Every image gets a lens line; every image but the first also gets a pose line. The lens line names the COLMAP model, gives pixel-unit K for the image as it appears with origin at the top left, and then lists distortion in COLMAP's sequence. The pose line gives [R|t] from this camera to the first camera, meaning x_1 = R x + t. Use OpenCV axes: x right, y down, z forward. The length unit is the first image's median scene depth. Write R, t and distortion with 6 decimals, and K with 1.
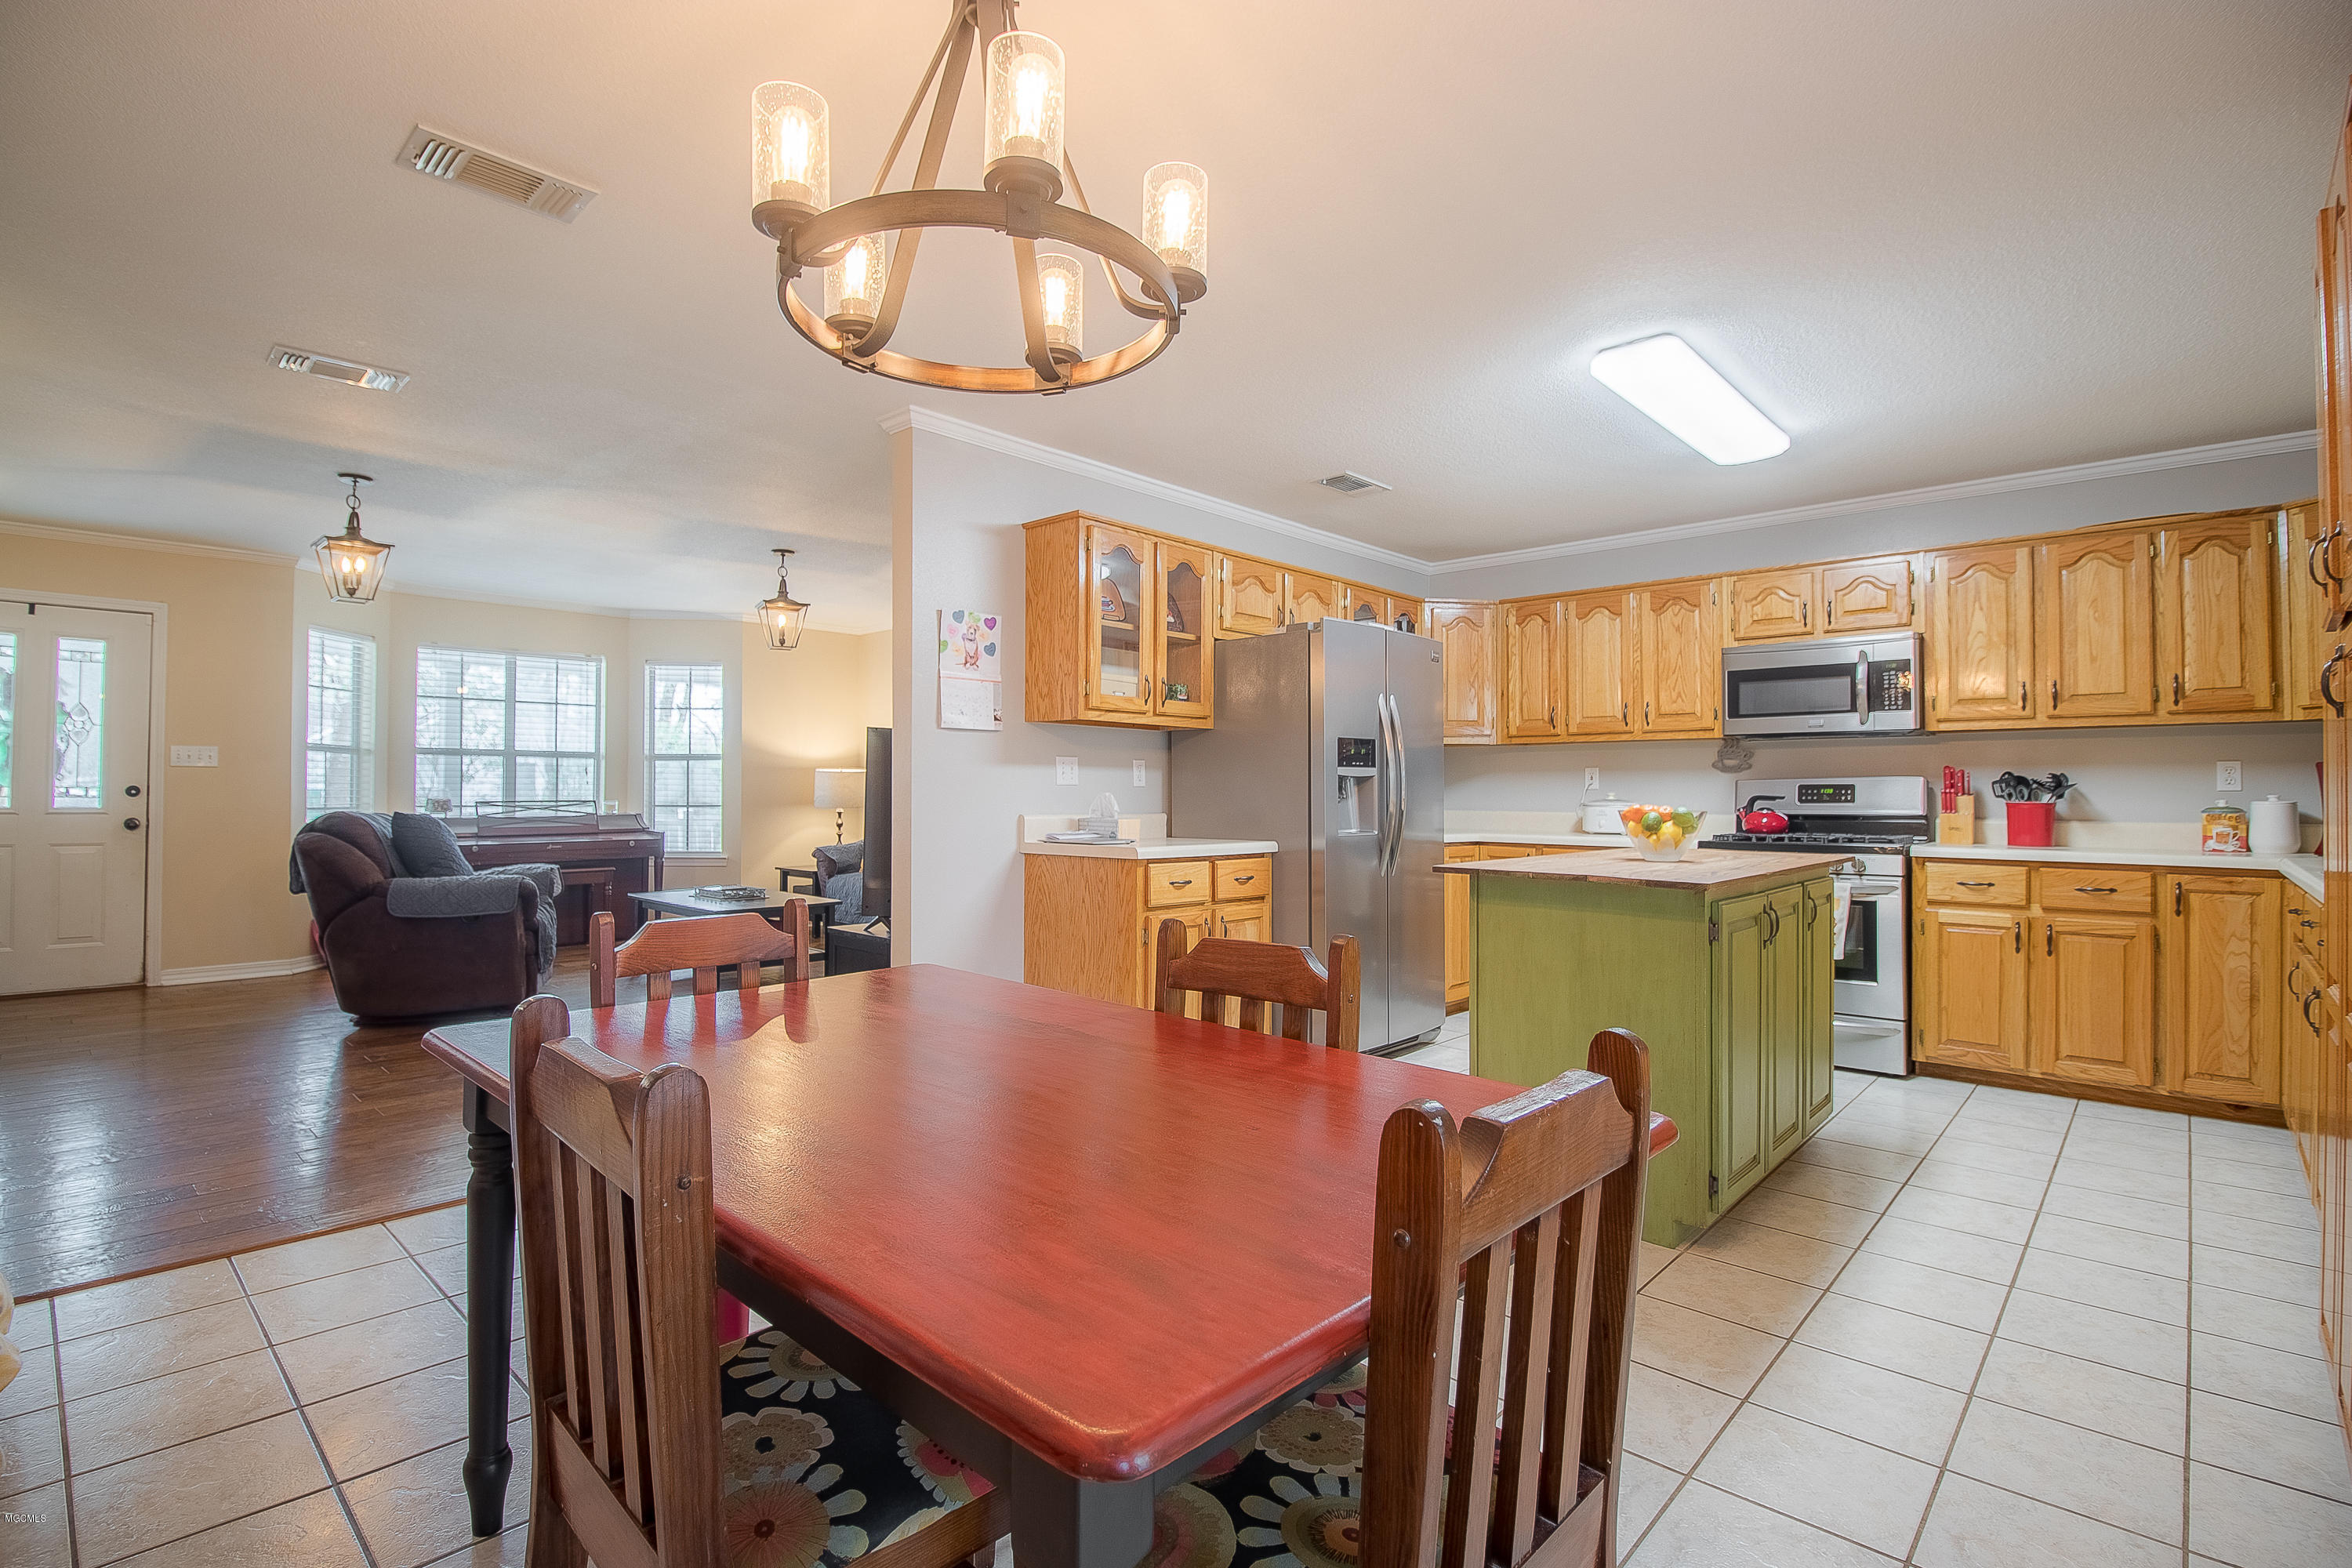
lens RADIAL K [[1096.0, 0, 1166.0], [0, 1096.0, 777.2], [0, 0, 1]] dist [-0.002593, -0.010002]
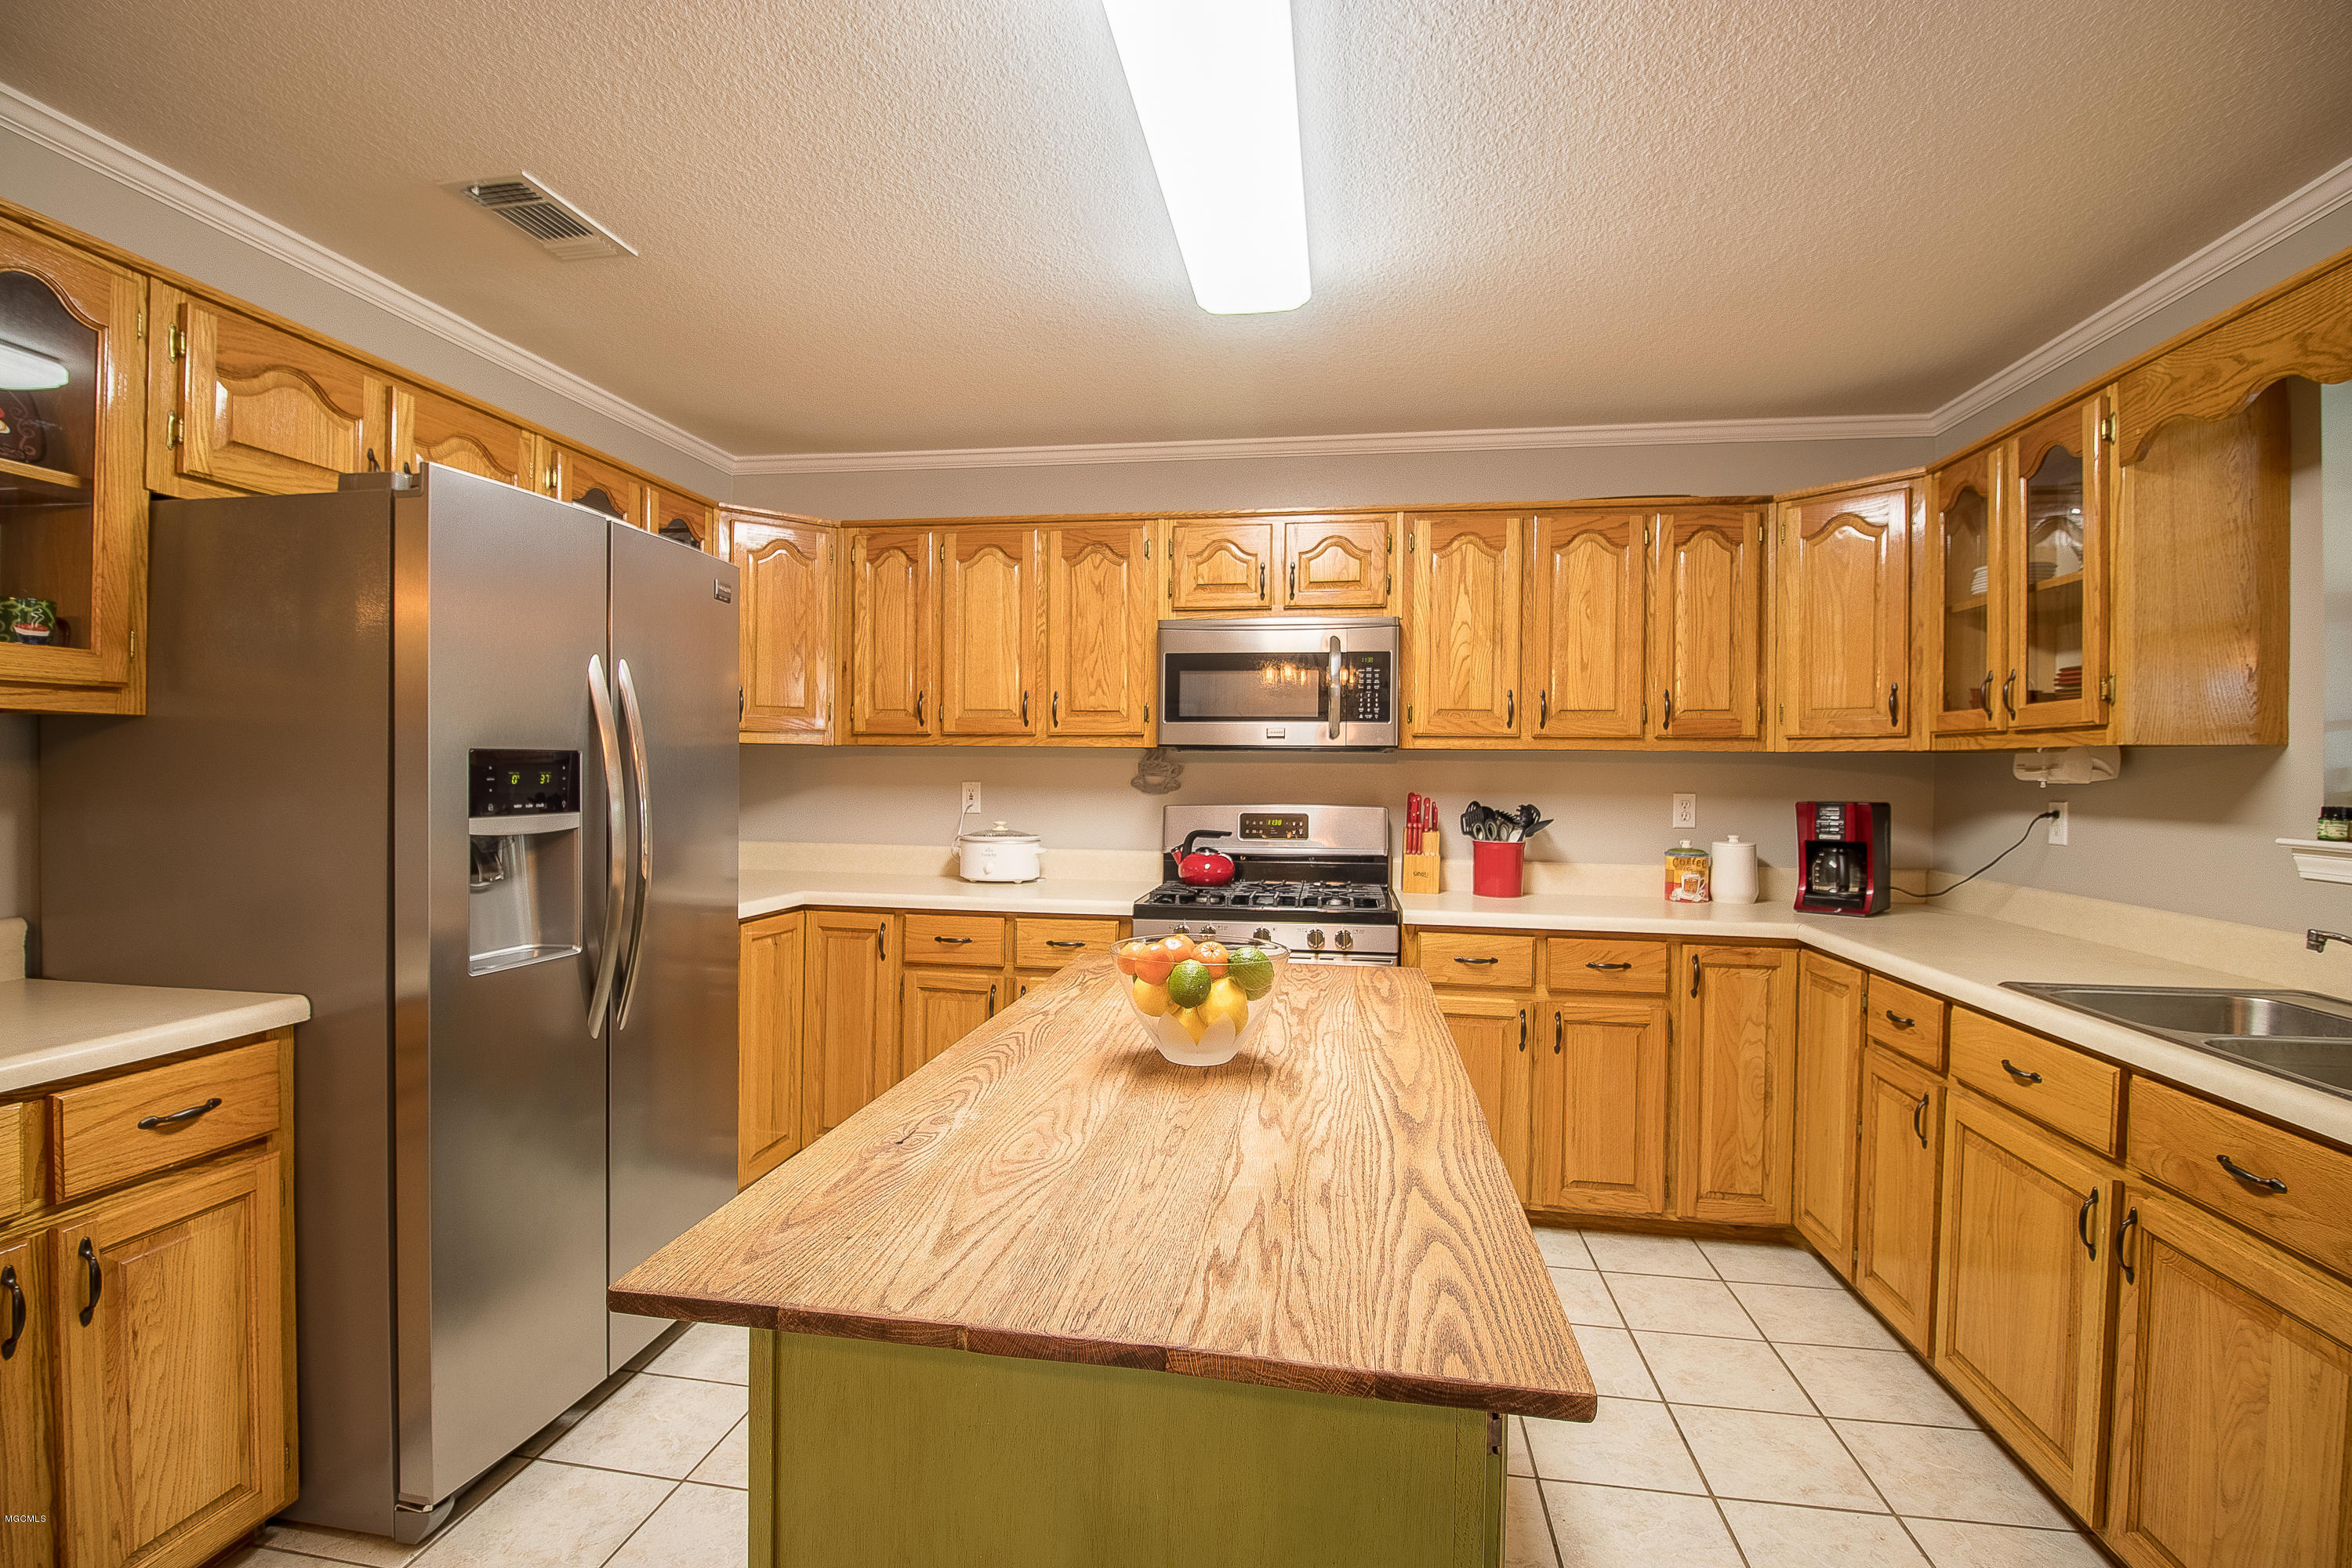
lens RADIAL K [[1096.0, 0, 1152.5], [0, 1096.0, 775.9], [0, 0, 1]] dist [-0.002593, -0.010002]
pose [[0.837759, 0.002553, 0.546034, 0.140820], [-0.016122, 0.999669, 0.020063, -0.037310], [-0.545802, -0.025611, 0.837523, 0.472345]]
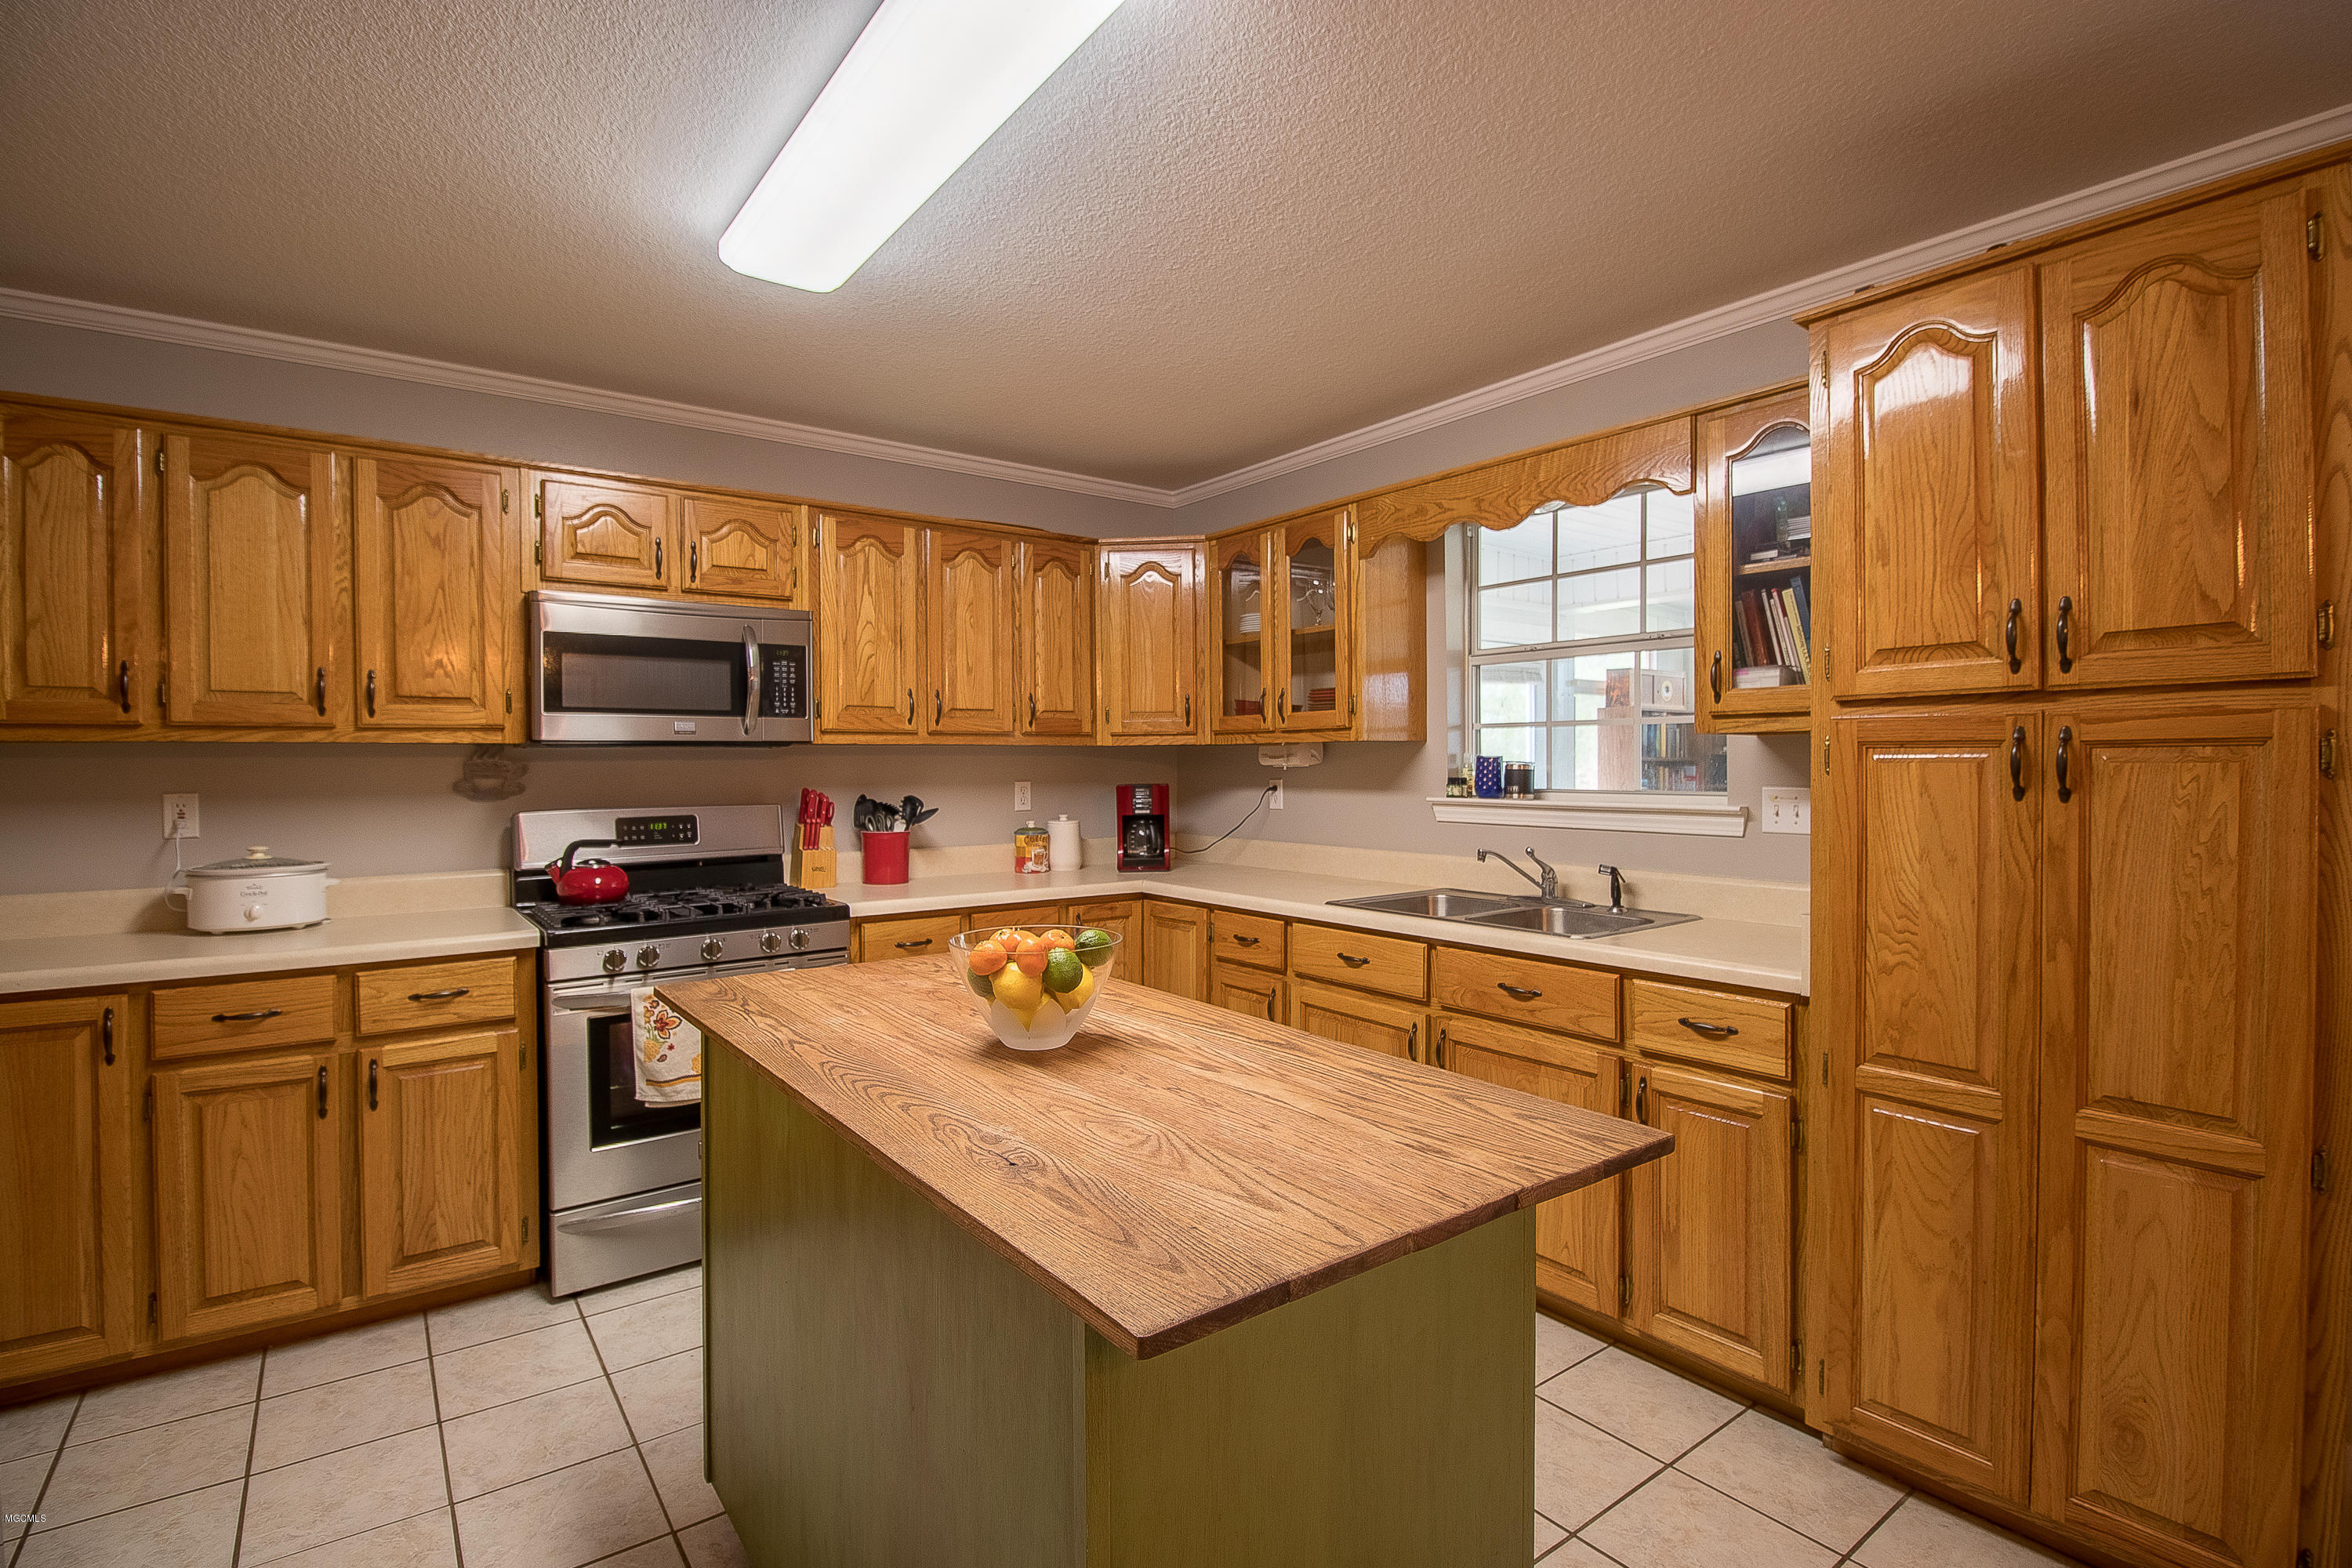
lens RADIAL K [[1096.0, 0, 1164.3], [0, 1096.0, 776.1], [0, 0, 1]] dist [-0.002593, -0.010002]
pose [[0.187146, -0.015516, 0.982210, -0.000710], [-0.006326, 0.999835, 0.017000, -0.036004], [-0.982312, -0.009395, 0.187017, 0.640006]]
